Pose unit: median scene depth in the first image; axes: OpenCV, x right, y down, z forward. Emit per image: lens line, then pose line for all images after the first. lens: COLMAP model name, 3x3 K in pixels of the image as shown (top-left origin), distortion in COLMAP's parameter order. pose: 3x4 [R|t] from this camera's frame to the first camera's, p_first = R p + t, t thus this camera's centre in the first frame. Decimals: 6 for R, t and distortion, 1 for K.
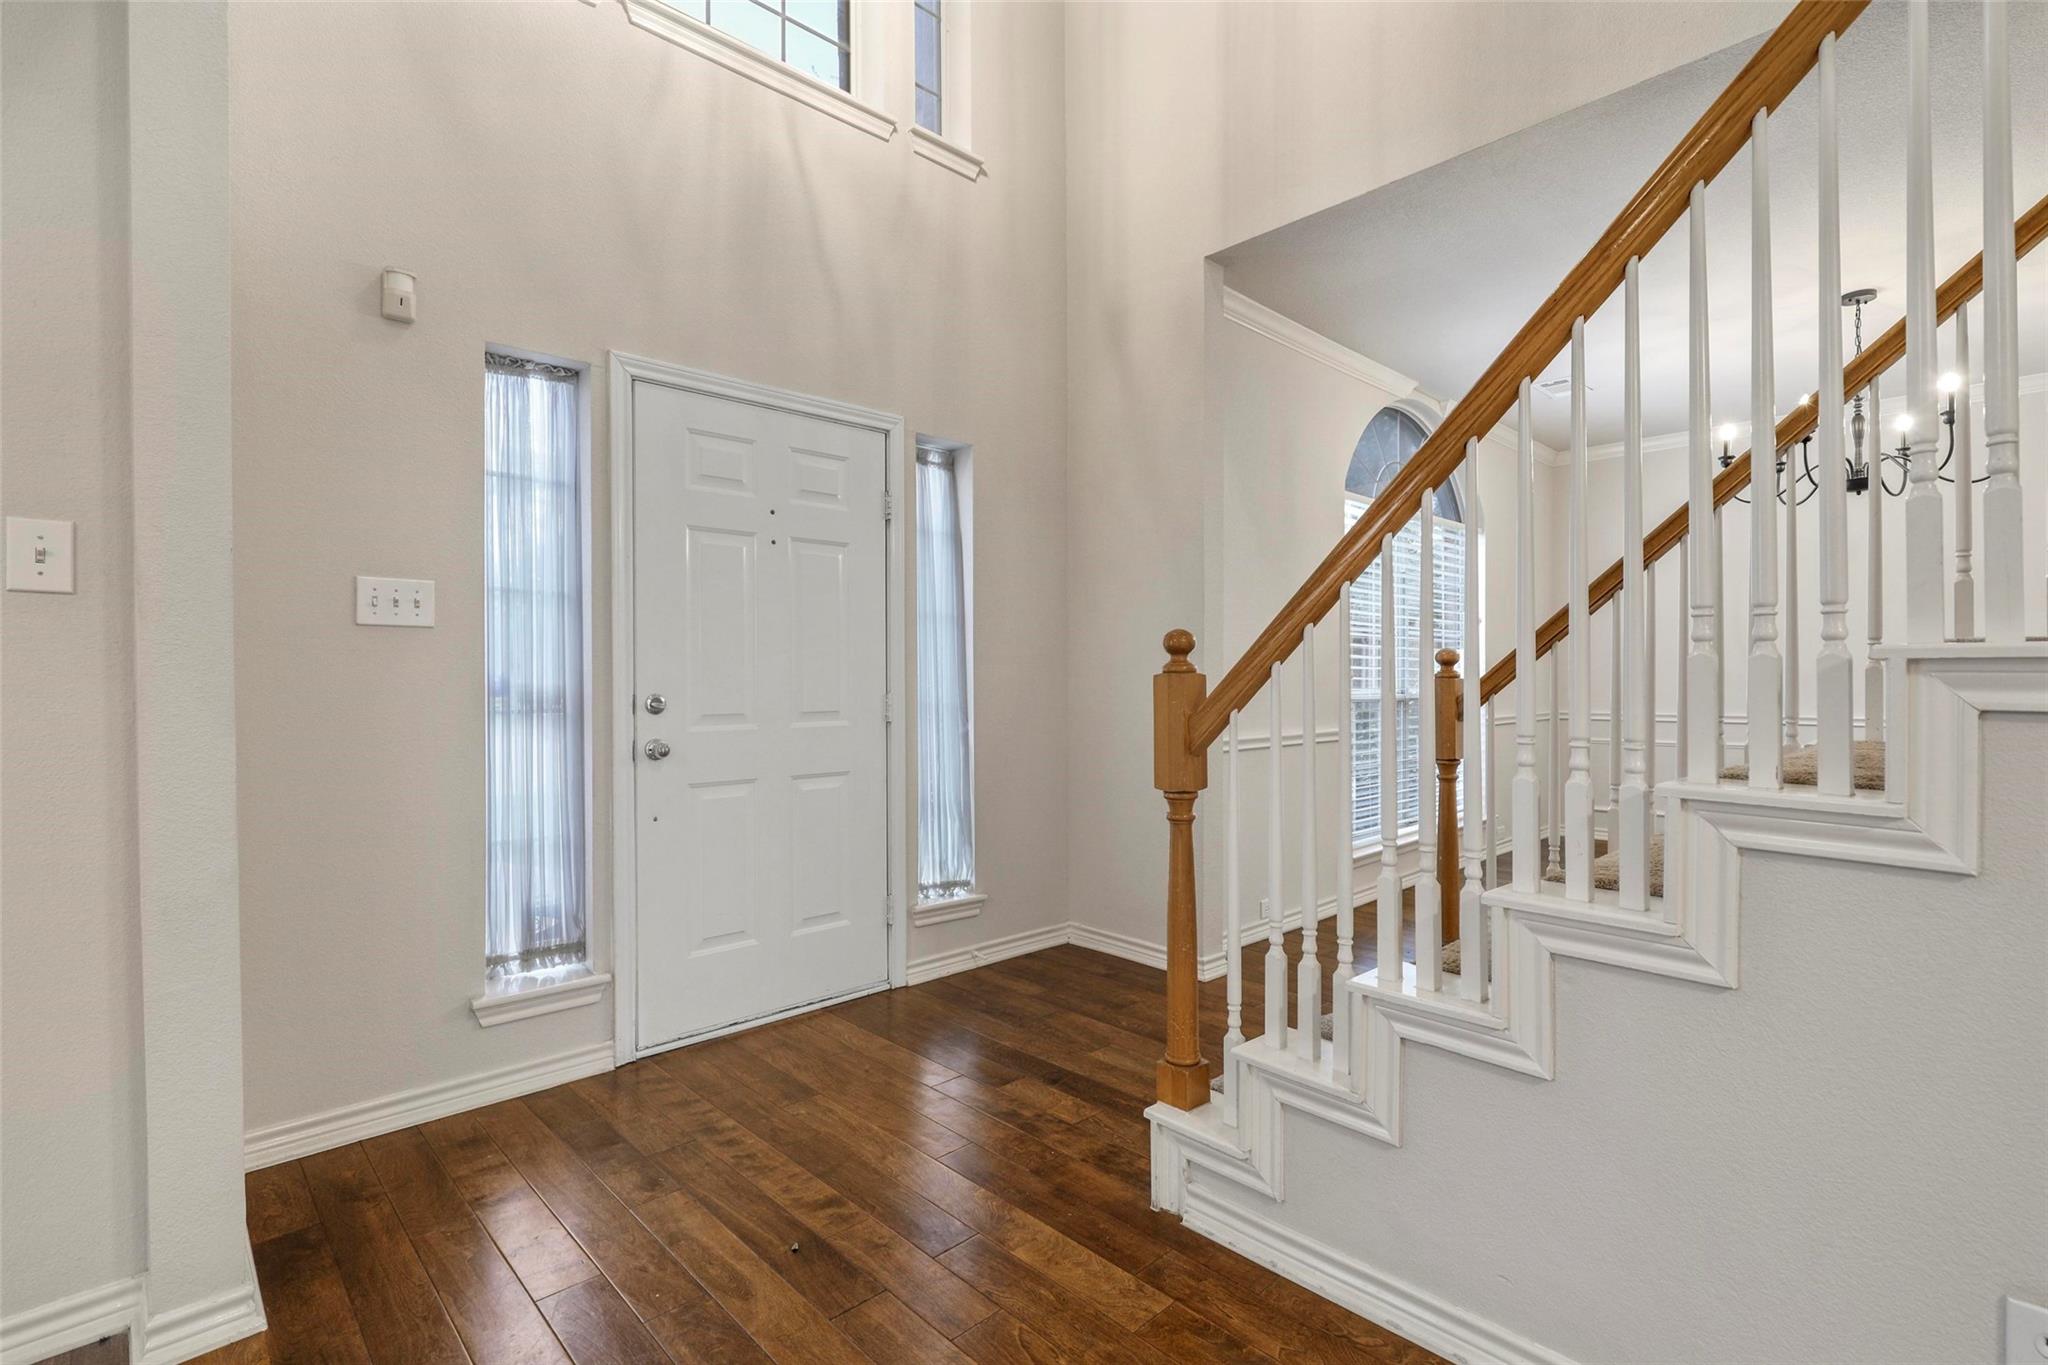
lens RADIAL K [[933.6, 0, 1028.6], [0, 933.6, 683.7], [0, 0, 1]] dist [0.000516, 0.000156]
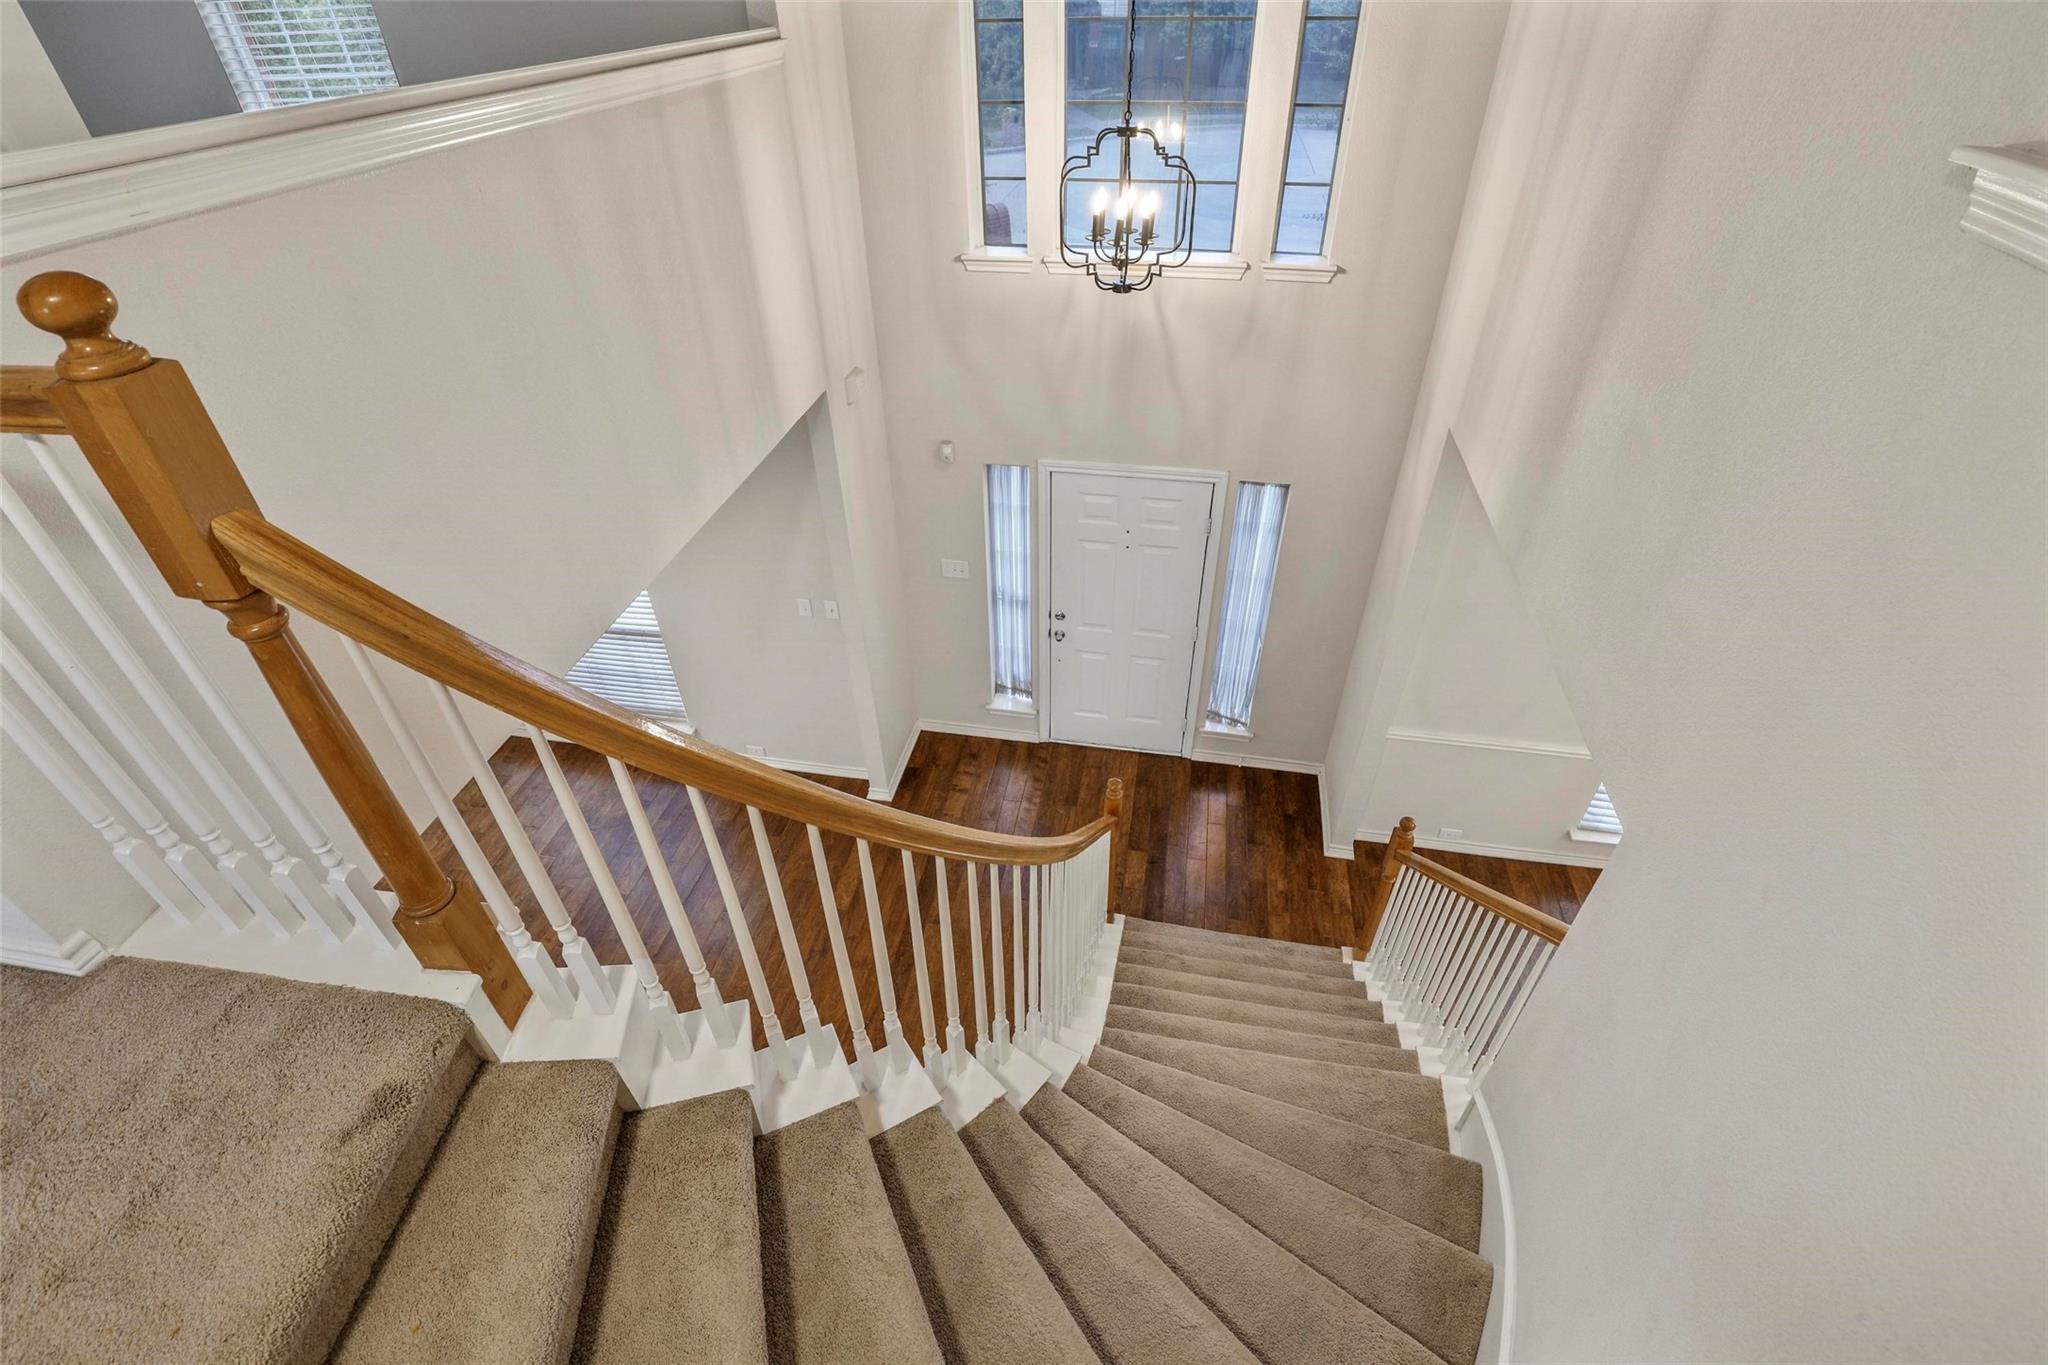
lens RADIAL K [[933.6, 0, 1023.8], [0, 933.6, 680.8], [0, 0, 1]] dist [0.000516, 0.000156]
pose [[0.588602, 0.493589, -0.640249, 0.960902], [0.009542, 0.787675, 0.616017, -1.154505], [0.808367, -0.368698, 0.458917, -0.067329]]
